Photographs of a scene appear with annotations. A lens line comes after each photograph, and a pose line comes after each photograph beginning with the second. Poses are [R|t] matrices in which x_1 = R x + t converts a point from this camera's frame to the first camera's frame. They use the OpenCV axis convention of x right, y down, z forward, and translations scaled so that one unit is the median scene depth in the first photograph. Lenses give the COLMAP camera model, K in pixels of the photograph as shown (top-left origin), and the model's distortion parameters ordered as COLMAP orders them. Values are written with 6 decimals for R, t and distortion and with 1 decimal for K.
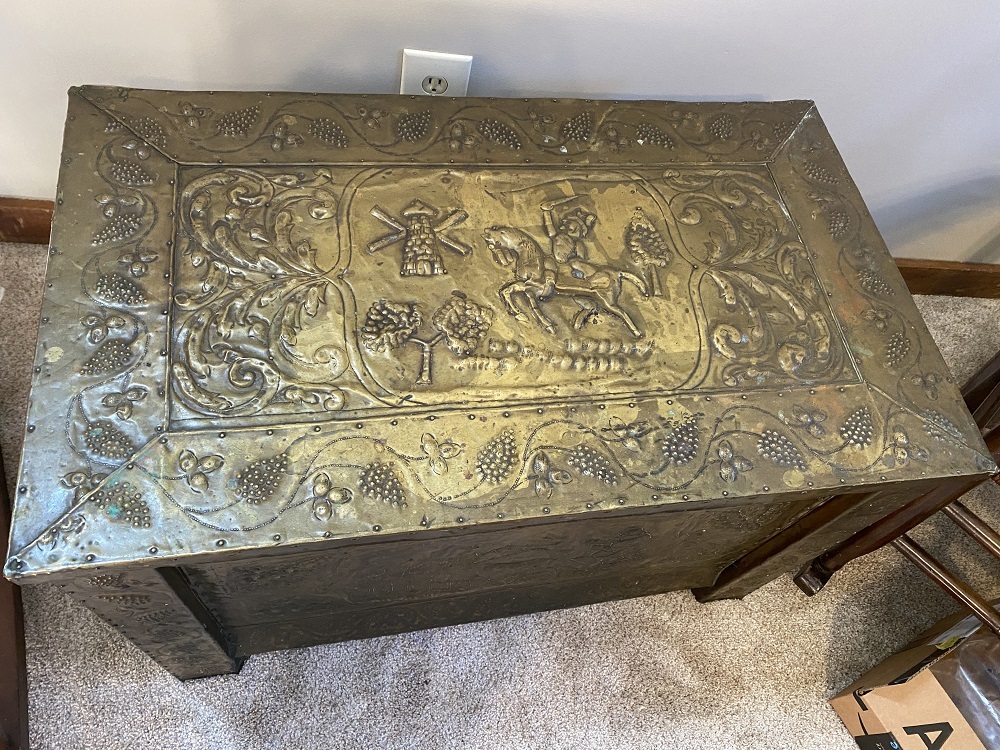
lens RADIAL K [[734.2, 0, 503.6], [0, 734.2, 375.0], [0, 0, 1]] dist [-0.044828, 0.007794]
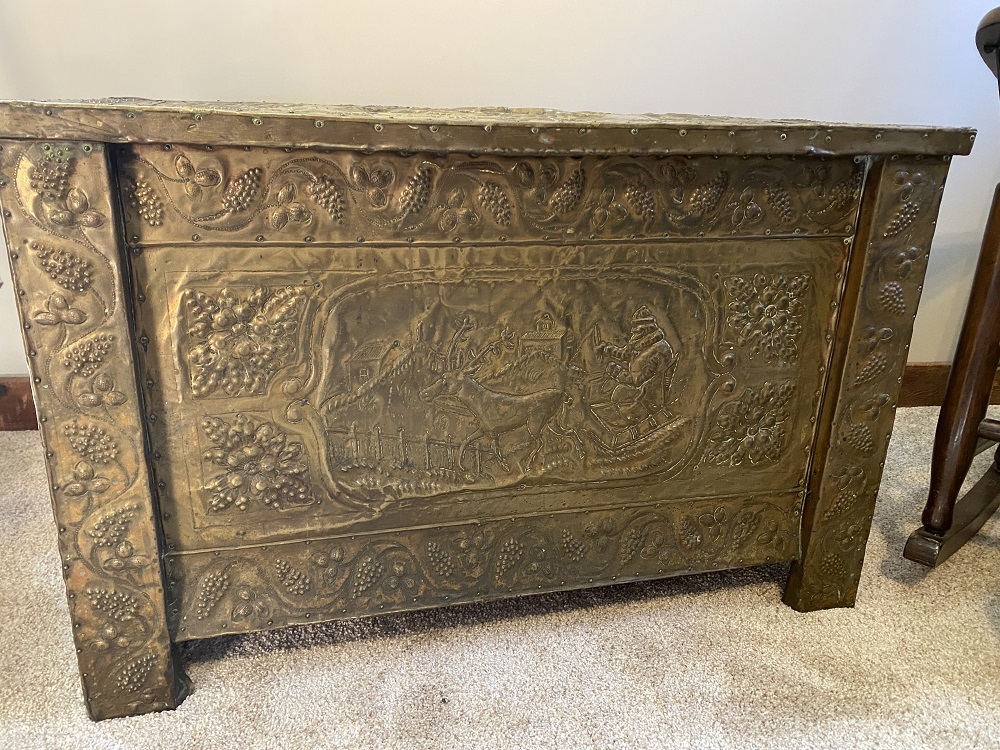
lens RADIAL K [[734.2, 0, 499.2], [0, 734.2, 376.6], [0, 0, 1]] dist [-0.044828, 0.007794]
pose [[0.987773, -0.151836, 0.035367, -0.031284], [0.139905, 0.763219, -0.630812, 0.618199], [0.068788, 0.628046, 0.775130, 0.264834]]
